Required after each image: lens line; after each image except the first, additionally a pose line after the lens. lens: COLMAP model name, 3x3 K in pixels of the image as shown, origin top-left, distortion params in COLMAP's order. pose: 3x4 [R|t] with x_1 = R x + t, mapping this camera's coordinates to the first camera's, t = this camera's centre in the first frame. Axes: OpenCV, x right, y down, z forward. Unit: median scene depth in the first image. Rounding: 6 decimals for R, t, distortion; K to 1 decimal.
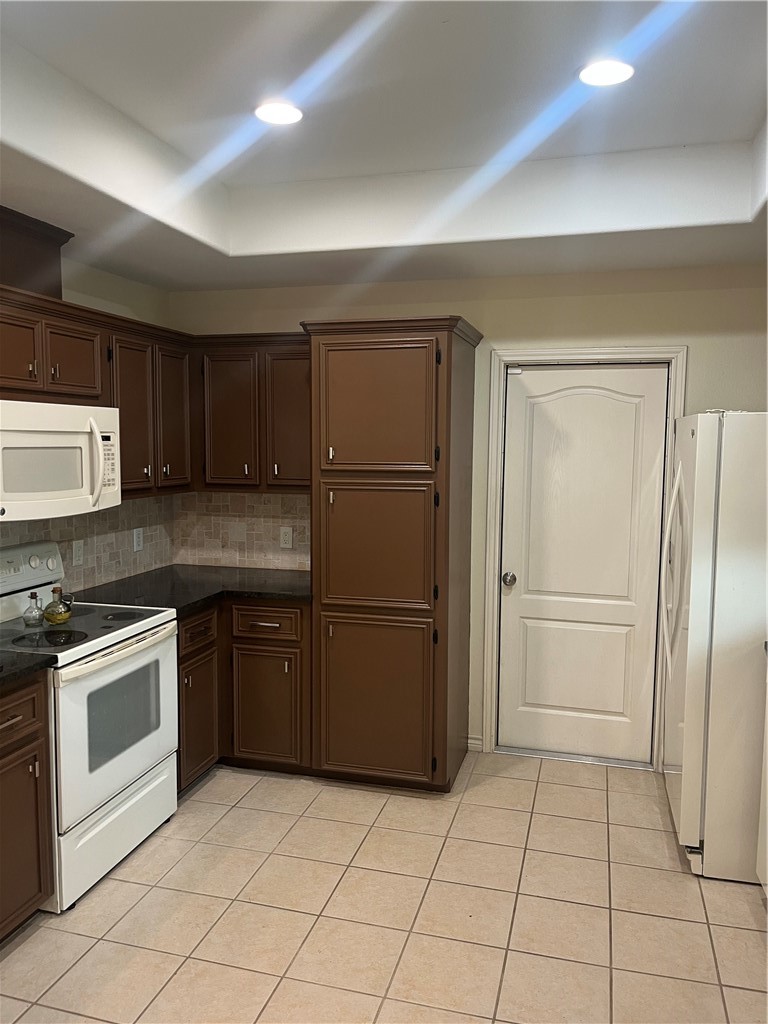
lens RADIAL K [[775.2, 0, 381.2], [0, 775.2, 515.7], [0, 0, 1]] dist [0.070948, -0.094345]
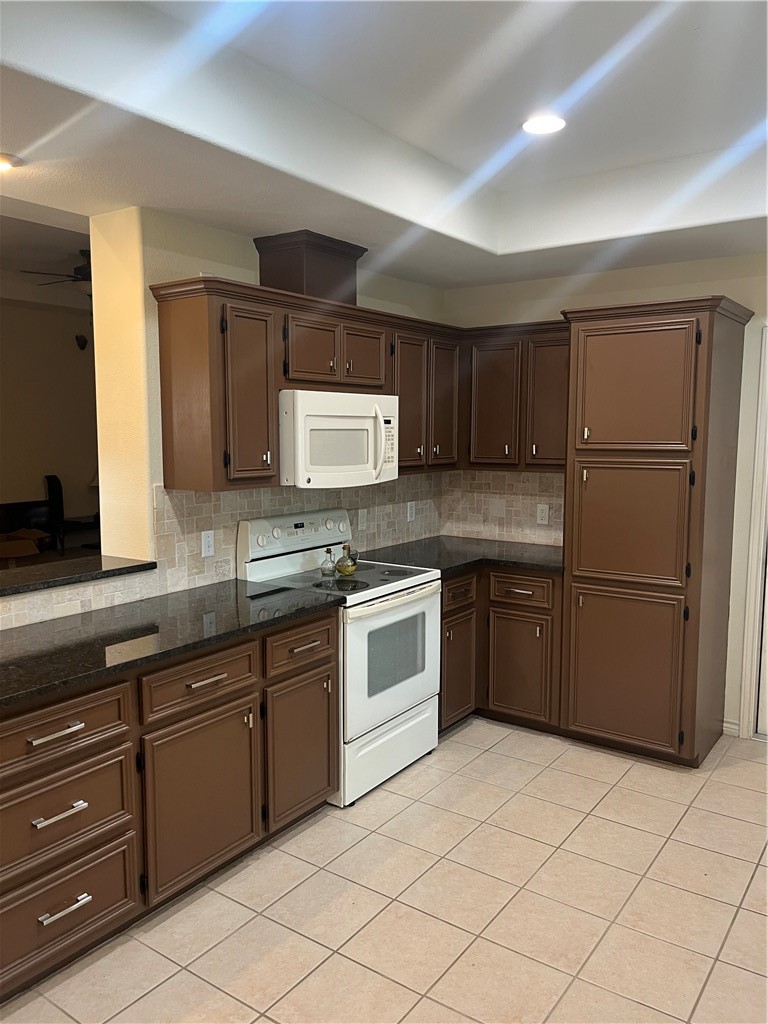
lens RADIAL K [[775.2, 0, 381.2], [0, 775.2, 515.7], [0, 0, 1]] dist [0.070948, -0.094345]
pose [[0.941502, 0.032092, -0.335476, 0.032885], [-0.026938, 0.999437, 0.020004, 0.018024], [0.335929, -0.009797, 0.941836, -0.097620]]
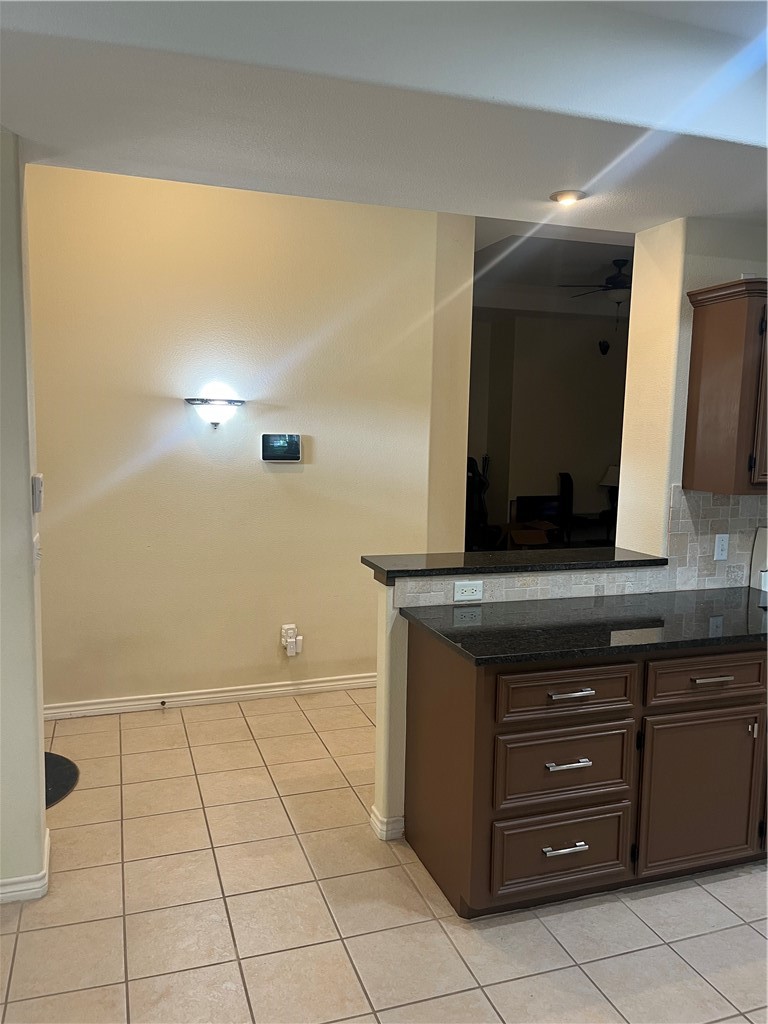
lens RADIAL K [[775.2, 0, 381.2], [0, 775.2, 515.7], [0, 0, 1]] dist [0.070948, -0.094345]
pose [[0.565786, 0.099978, -0.818469, 0.051187], [-0.094369, 0.993951, 0.056179, 0.023425], [0.819134, 0.045453, 0.571798, -0.145411]]
